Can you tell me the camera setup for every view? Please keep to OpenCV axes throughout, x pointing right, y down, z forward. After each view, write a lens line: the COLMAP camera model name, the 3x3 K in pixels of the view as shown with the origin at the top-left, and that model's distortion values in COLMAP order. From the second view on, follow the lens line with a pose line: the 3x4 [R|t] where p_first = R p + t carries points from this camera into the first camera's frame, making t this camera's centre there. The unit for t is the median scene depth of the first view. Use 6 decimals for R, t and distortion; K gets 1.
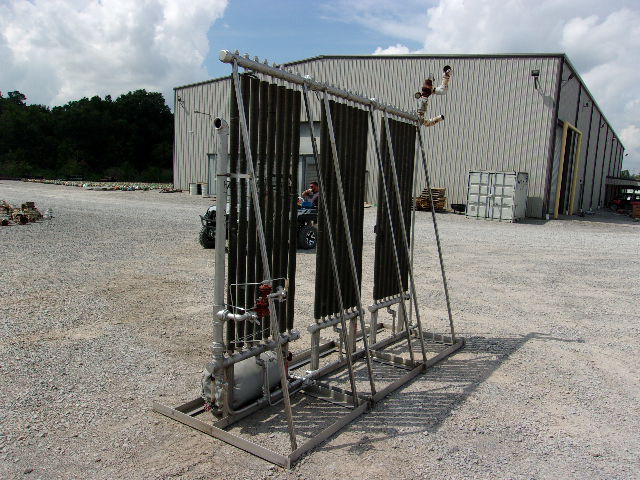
lens RADIAL K [[499.7, 0, 315.8], [0, 499.7, 243.0], [0, 0, 1]] dist [0.007653, 0.011678]
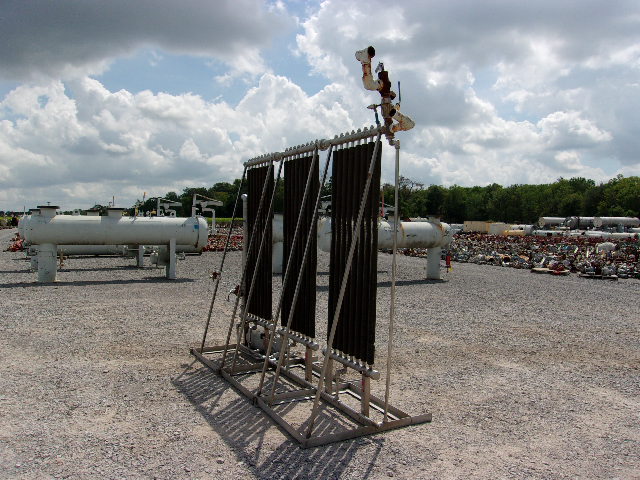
lens RADIAL K [[499.7, 0, 315.8], [0, 499.7, 243.0], [0, 0, 1]] dist [0.007653, 0.011678]
pose [[-0.415530, -0.007202, -0.909551, 1.178045], [-0.138512, 0.988807, 0.055451, -0.148930], [0.898971, 0.149026, -0.411876, 1.606781]]
